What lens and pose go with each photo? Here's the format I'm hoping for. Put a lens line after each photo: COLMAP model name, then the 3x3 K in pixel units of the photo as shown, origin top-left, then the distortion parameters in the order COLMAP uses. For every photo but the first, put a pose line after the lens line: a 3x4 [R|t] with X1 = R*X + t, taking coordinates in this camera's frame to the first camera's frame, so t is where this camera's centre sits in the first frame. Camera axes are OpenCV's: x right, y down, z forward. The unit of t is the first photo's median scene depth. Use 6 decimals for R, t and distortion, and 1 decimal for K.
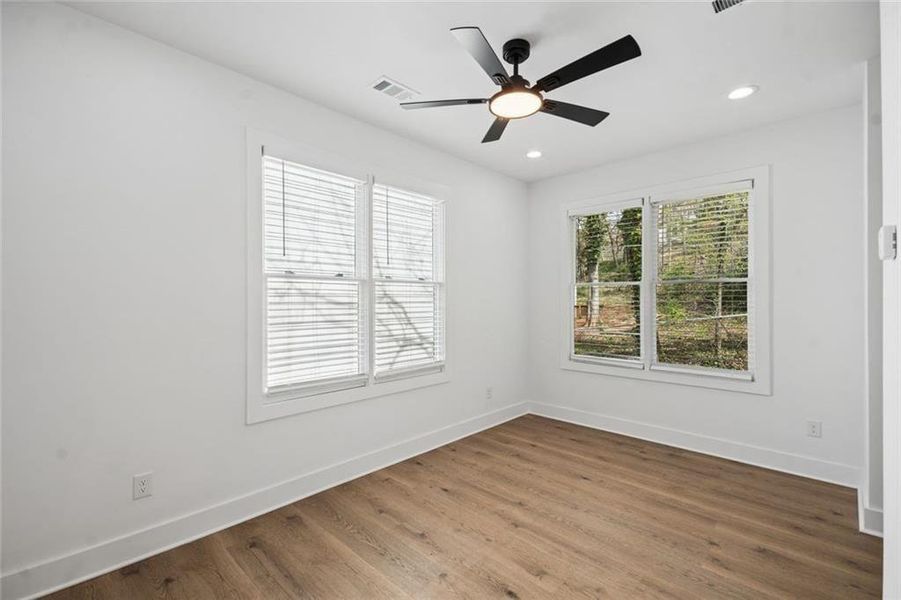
lens RADIAL K [[410.6, 0, 448.7], [0, 410.6, 299.4], [0, 0, 1]] dist [0.004054, 0.000201]
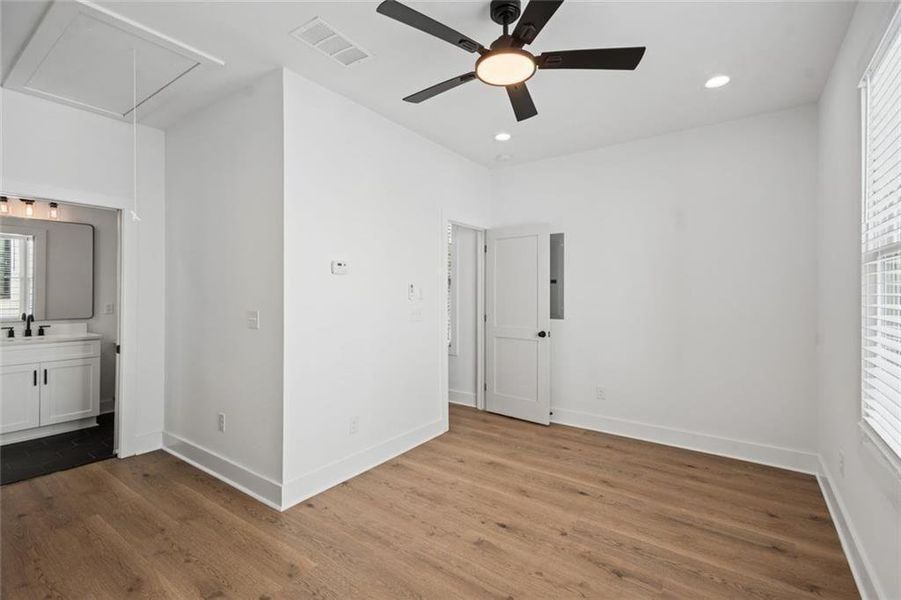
lens RADIAL K [[410.6, 0, 453.1], [0, 410.6, 294.7], [0, 0, 1]] dist [0.004054, 0.000201]
pose [[-0.989591, 0.003622, -0.143861, 0.419057], [0.003485, 0.999993, 0.001207, 0.009351], [0.143864, 0.000694, -0.989597, 1.937657]]
